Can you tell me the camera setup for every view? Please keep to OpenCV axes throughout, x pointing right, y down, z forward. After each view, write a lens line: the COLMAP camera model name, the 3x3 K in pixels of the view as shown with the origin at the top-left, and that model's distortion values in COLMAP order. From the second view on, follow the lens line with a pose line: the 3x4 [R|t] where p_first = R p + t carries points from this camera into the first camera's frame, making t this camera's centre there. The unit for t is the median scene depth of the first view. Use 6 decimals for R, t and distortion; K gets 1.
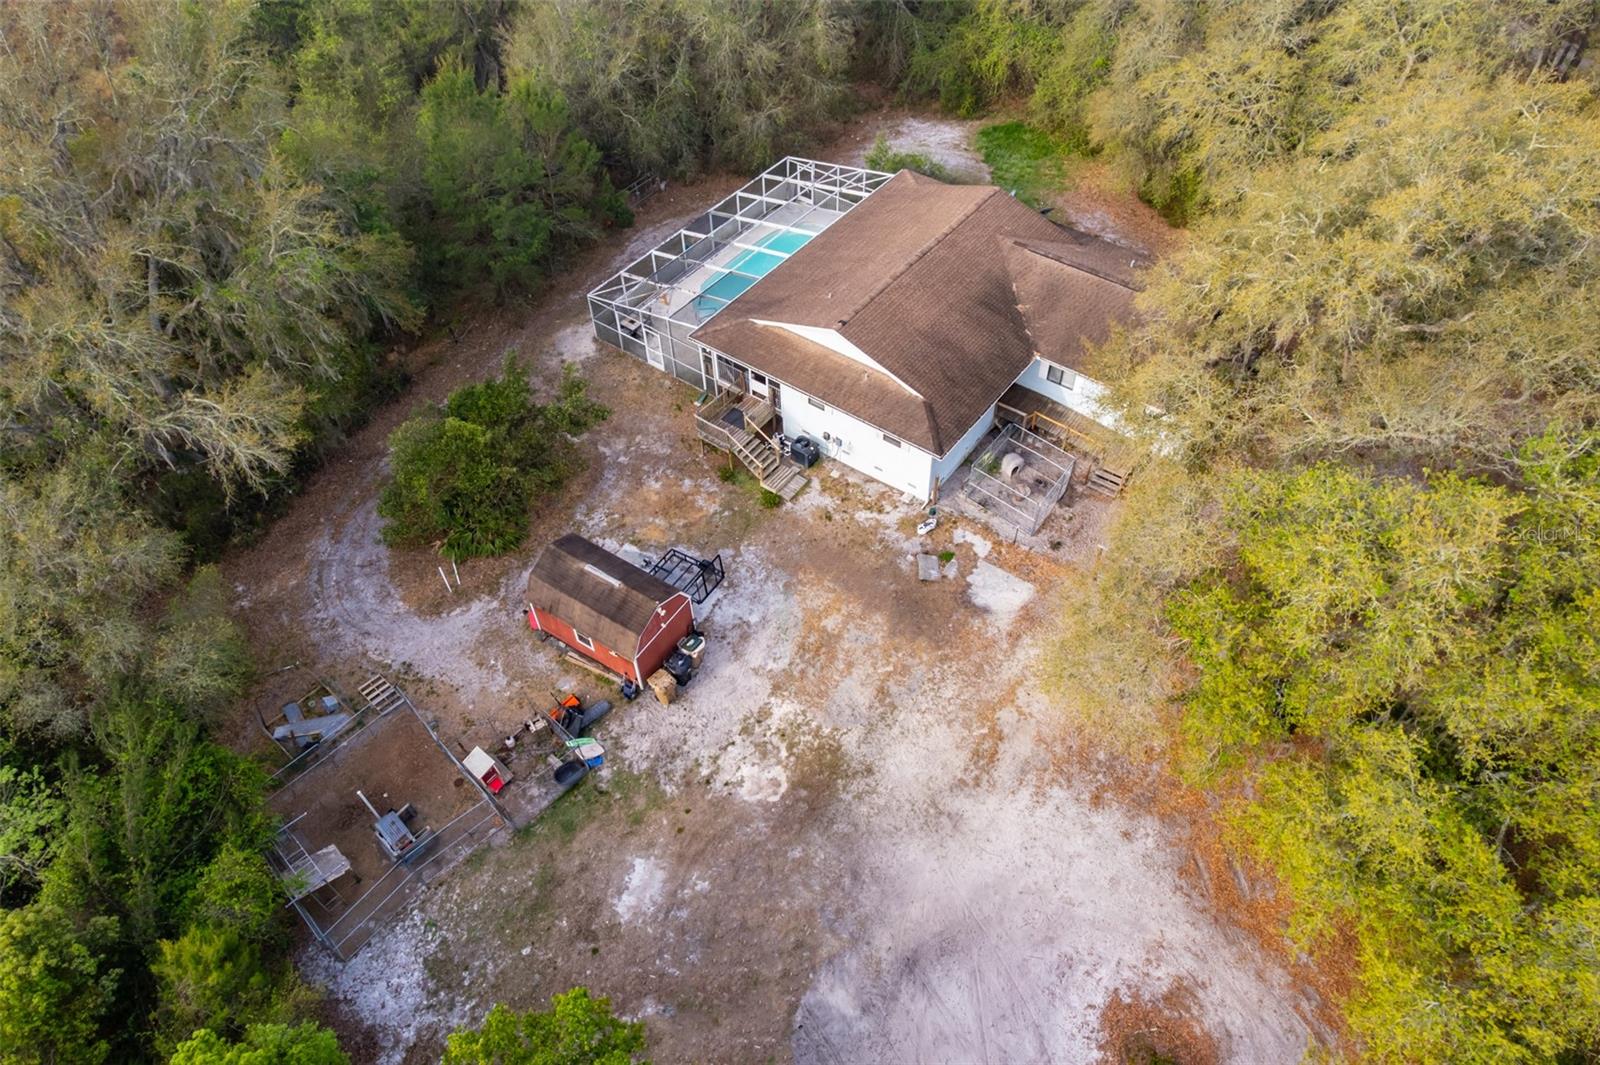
lens RADIAL K [[1026.4, 0, 800.0], [0, 1026.4, 532.5], [0, 0, 1]] dist [-0.040362, 0.000800]
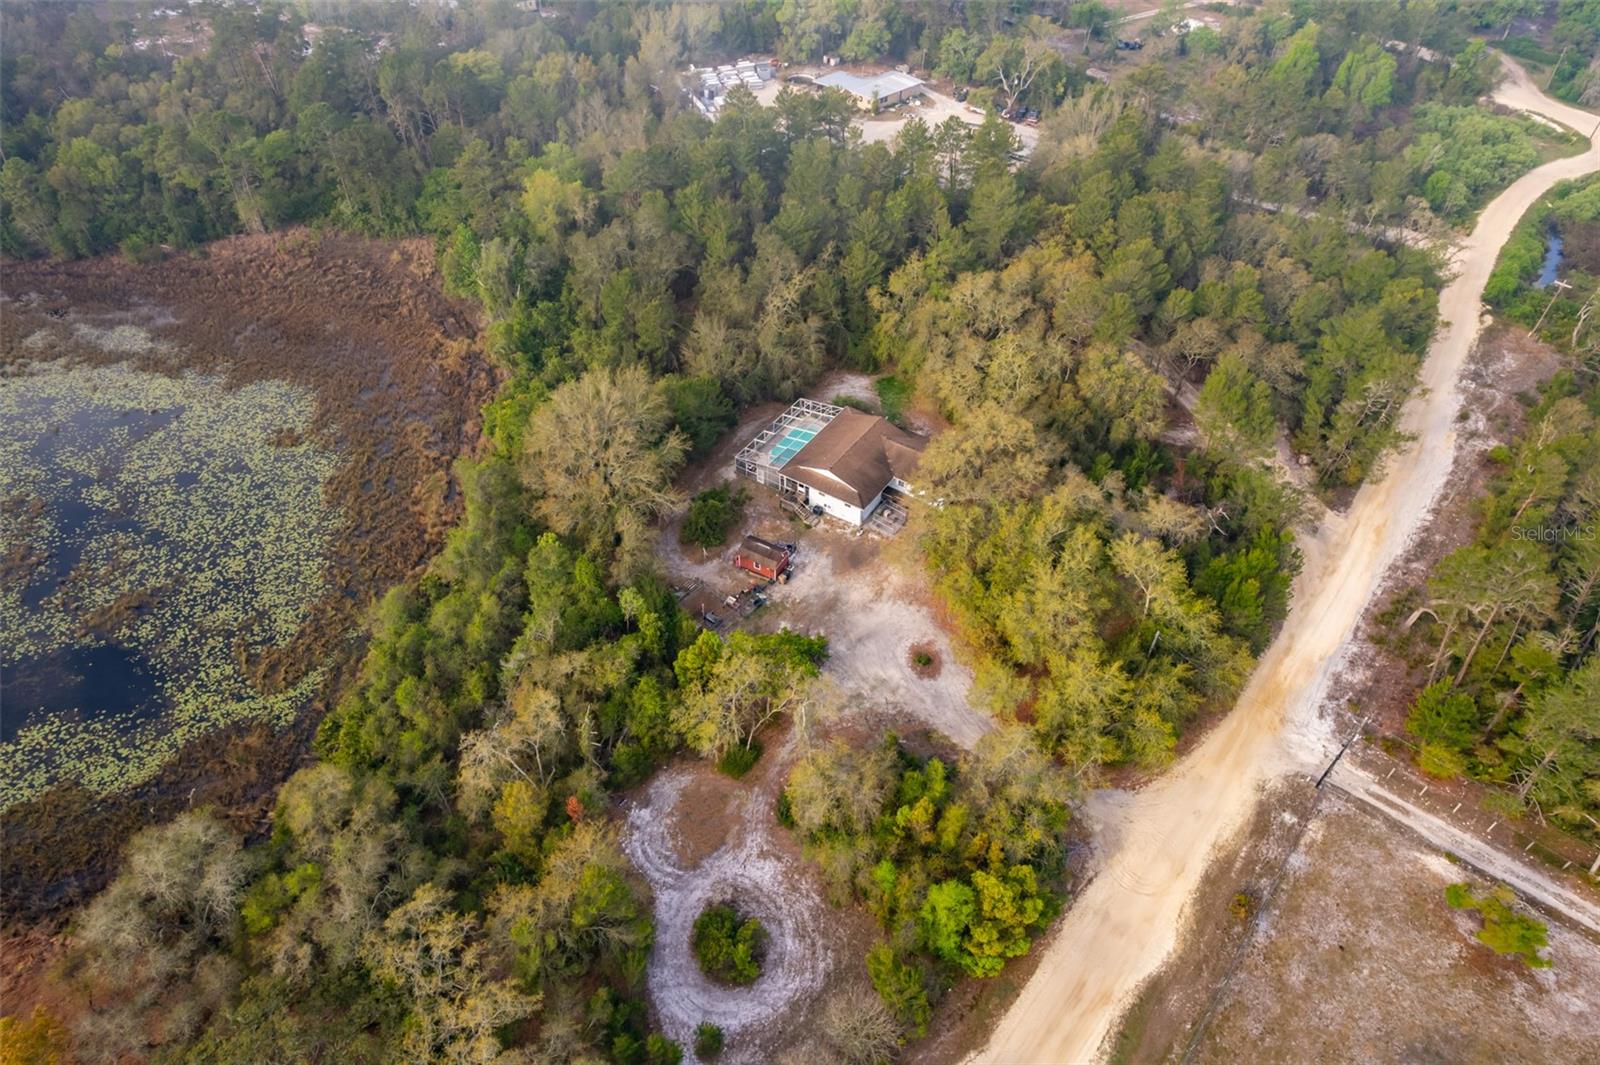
lens RADIAL K [[1026.4, 0, 800.0], [0, 1026.4, 532.5], [0, 0, 1]] dist [-0.040362, 0.000800]
pose [[0.997353, -0.019408, 0.070080, -0.266473], [0.026046, 0.995129, -0.095079, 0.276124], [-0.067894, 0.096652, 0.993000, -2.012226]]
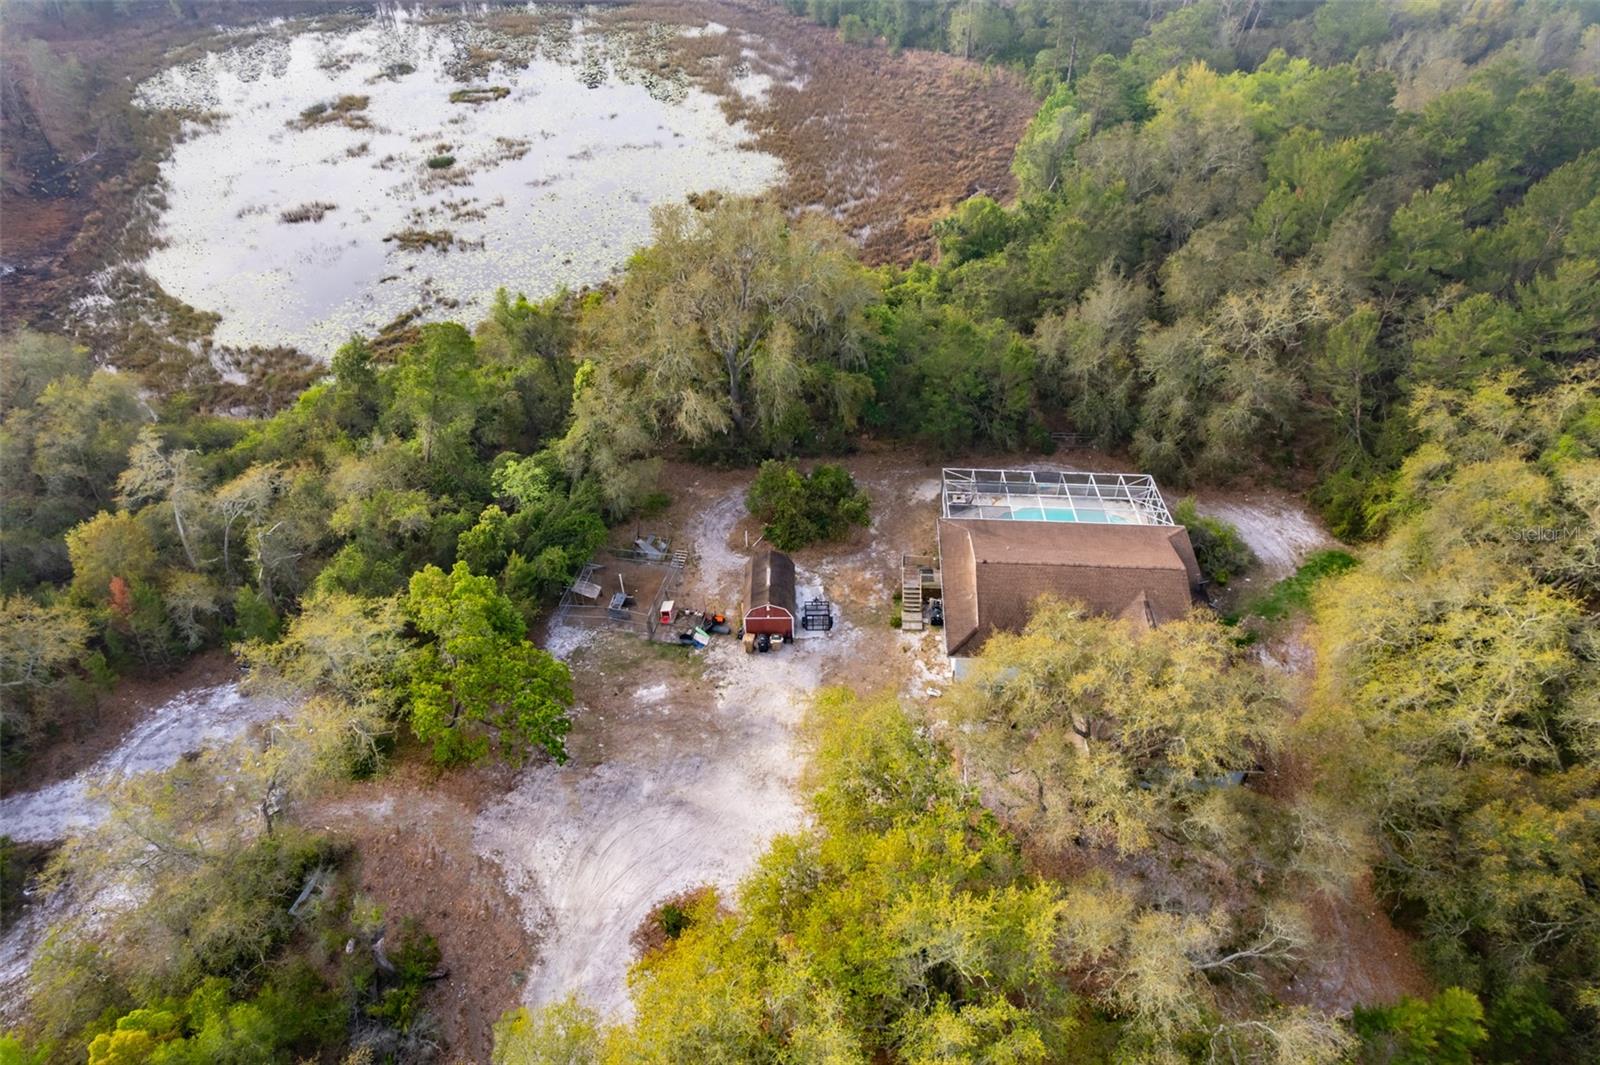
lens RADIAL K [[1026.4, 0, 800.0], [0, 1026.4, 532.5], [0, 0, 1]] dist [-0.040362, 0.000800]
pose [[0.551408, 0.570252, -0.608902, 0.807191], [-0.632660, 0.761607, 0.140342, -0.275586], [0.543774, 0.307843, 0.780732, -0.393183]]
